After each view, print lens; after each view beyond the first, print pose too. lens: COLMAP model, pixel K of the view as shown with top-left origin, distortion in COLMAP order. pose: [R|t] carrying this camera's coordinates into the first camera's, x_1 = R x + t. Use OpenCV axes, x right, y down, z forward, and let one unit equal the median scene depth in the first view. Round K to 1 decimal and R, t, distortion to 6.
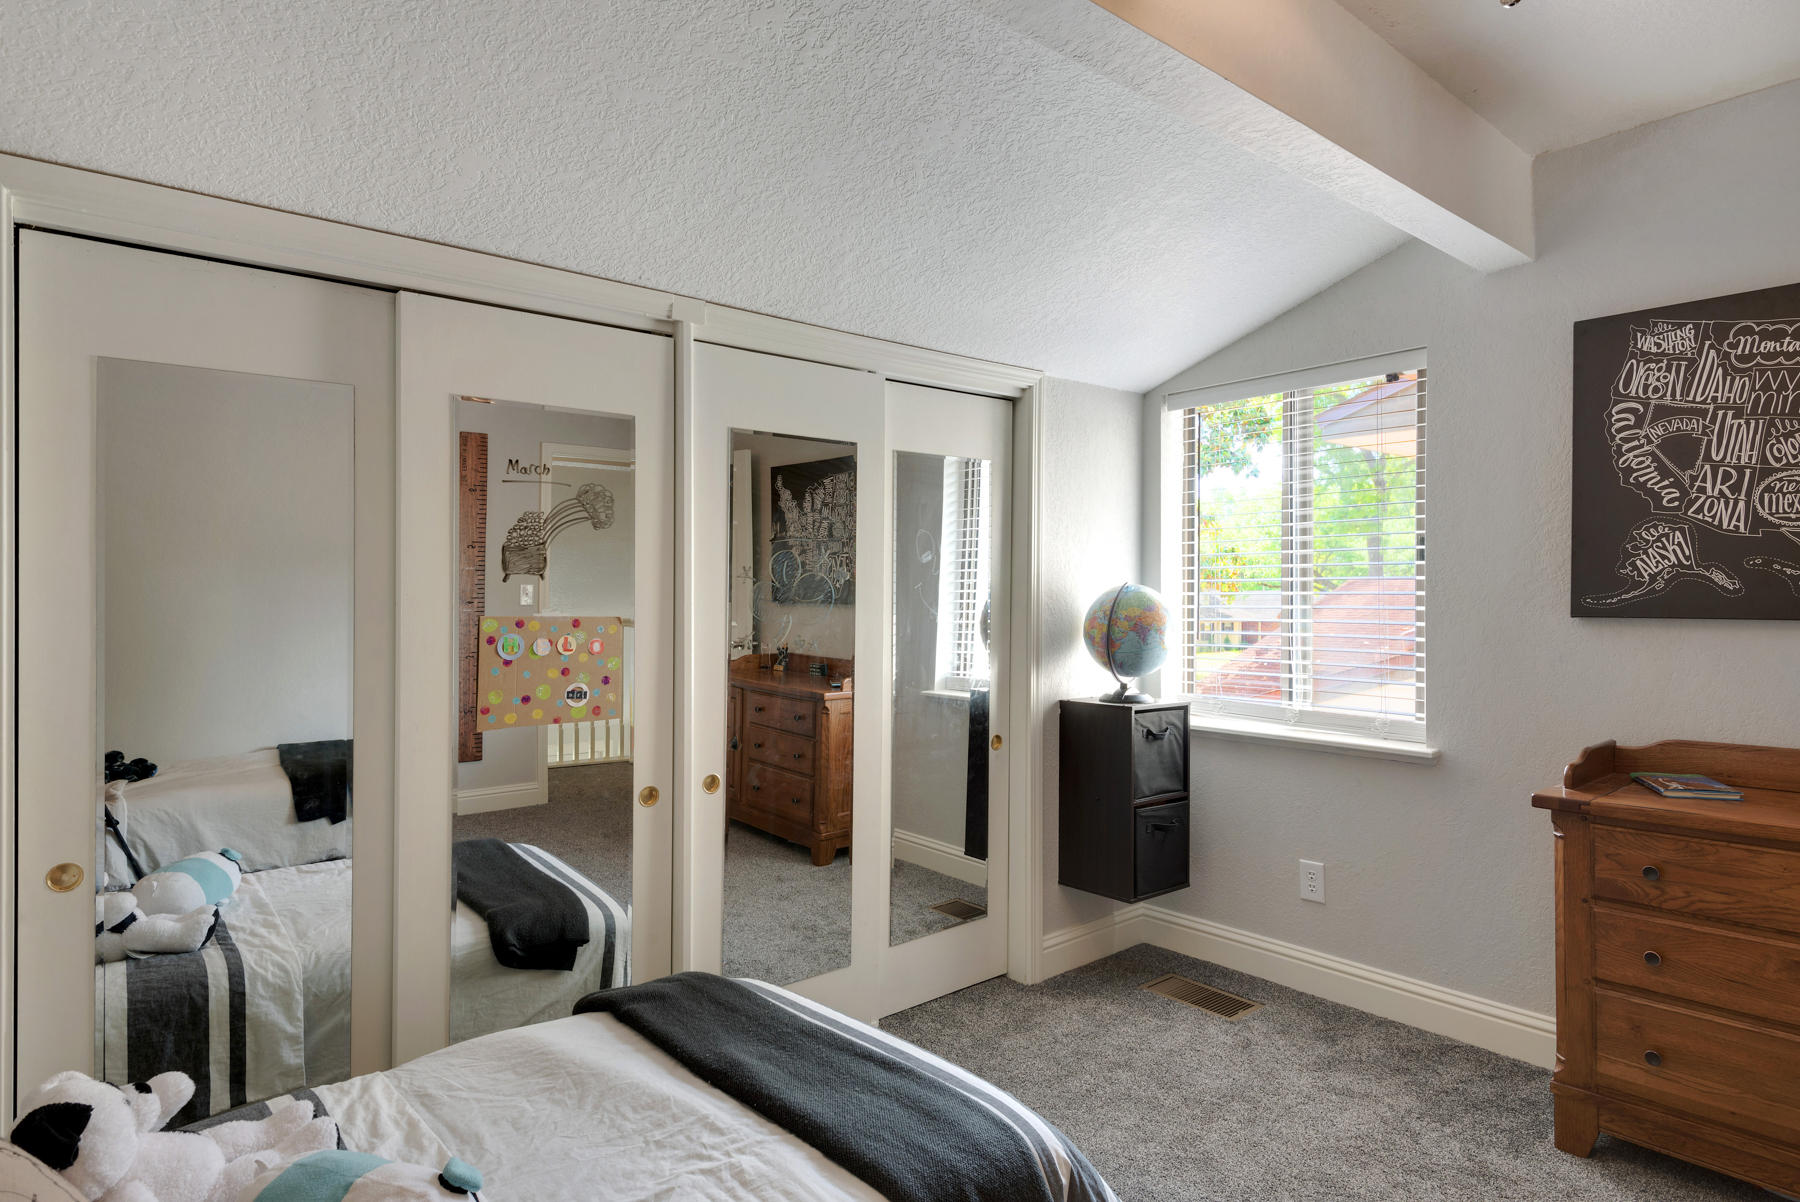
lens RADIAL K [[1006.6, 0, 894.4], [0, 1006.6, 601.0], [0, 0, 1]] dist [0.038112, -0.021046]
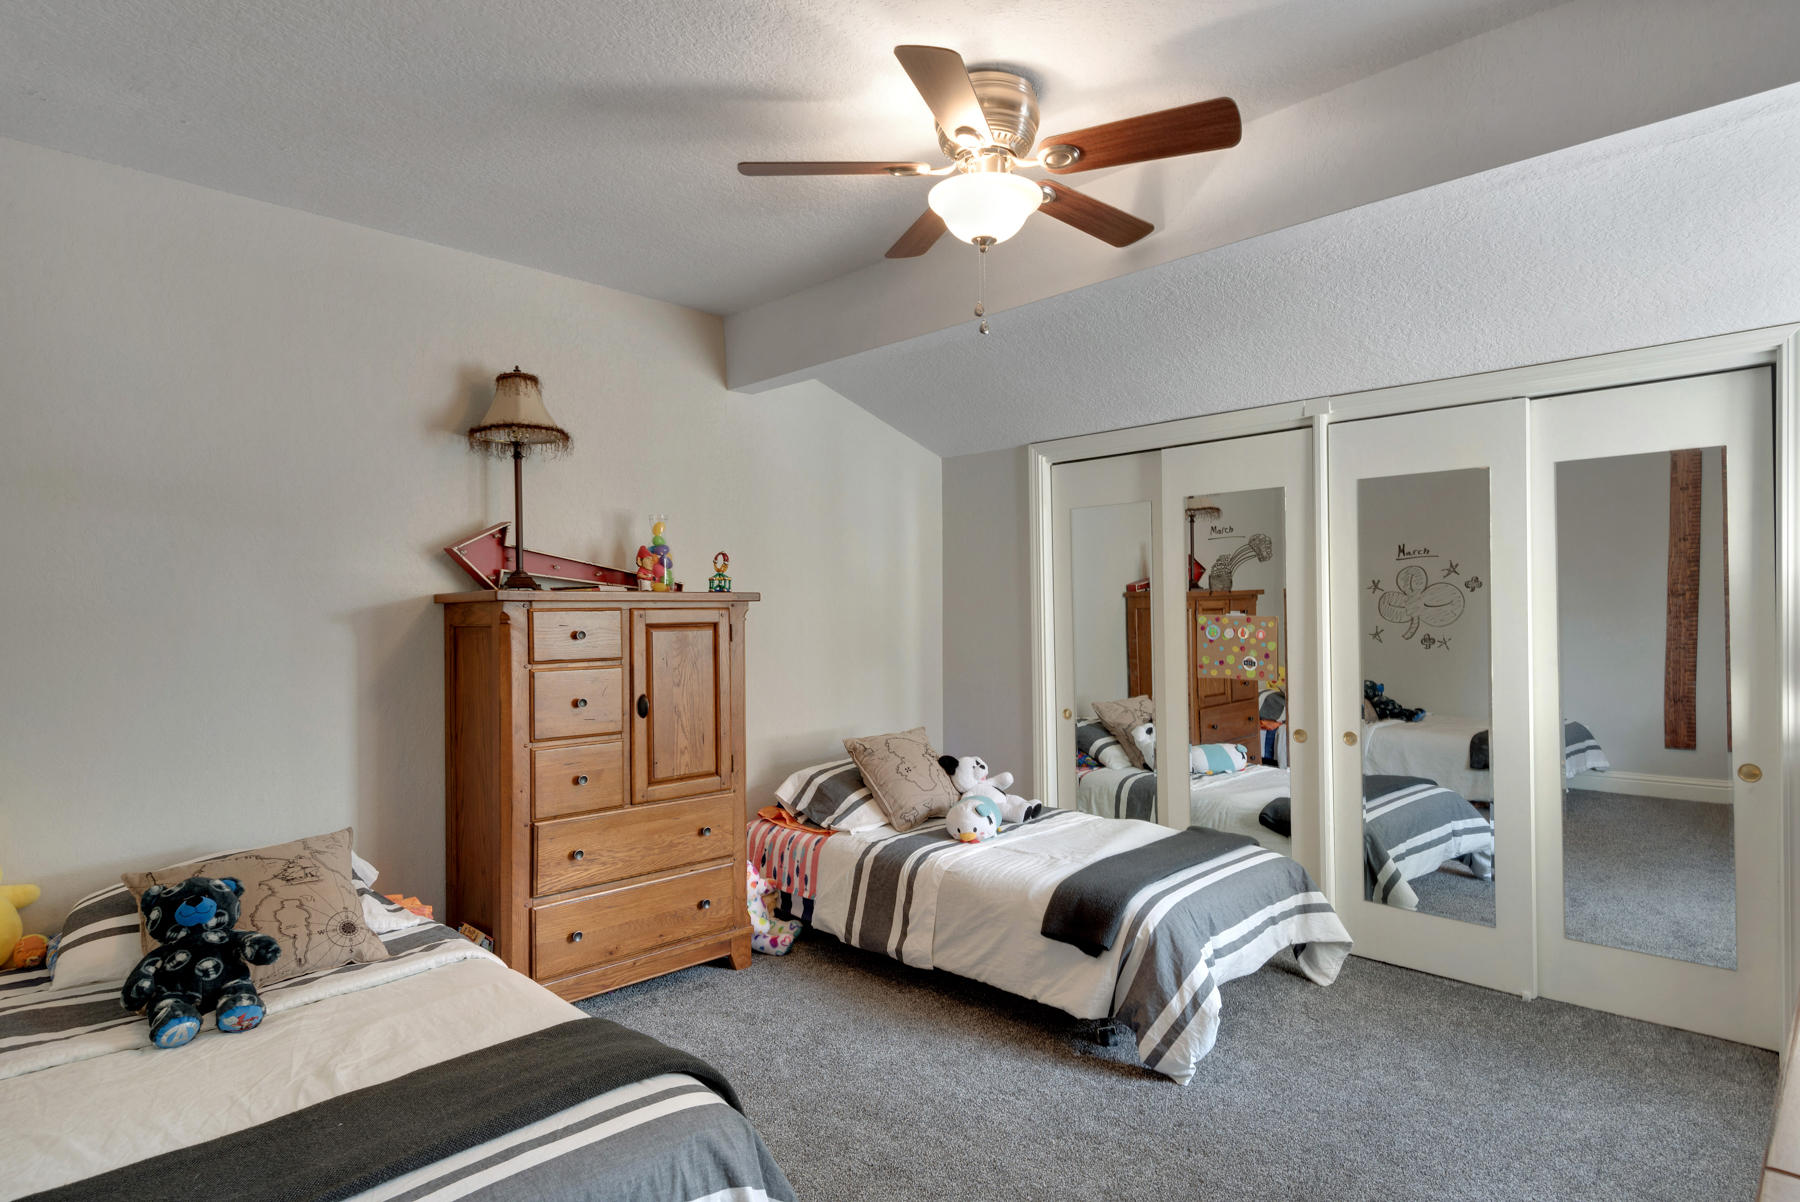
lens RADIAL K [[1006.6, 0, 886.1], [0, 1006.6, 597.5], [0, 0, 1]] dist [0.038112, -0.021046]
pose [[0.079032, -0.002278, -0.996869, 1.275168], [0.011046, 0.999938, -0.001409, -0.018442], [0.996811, -0.010900, 0.079052, 0.276256]]
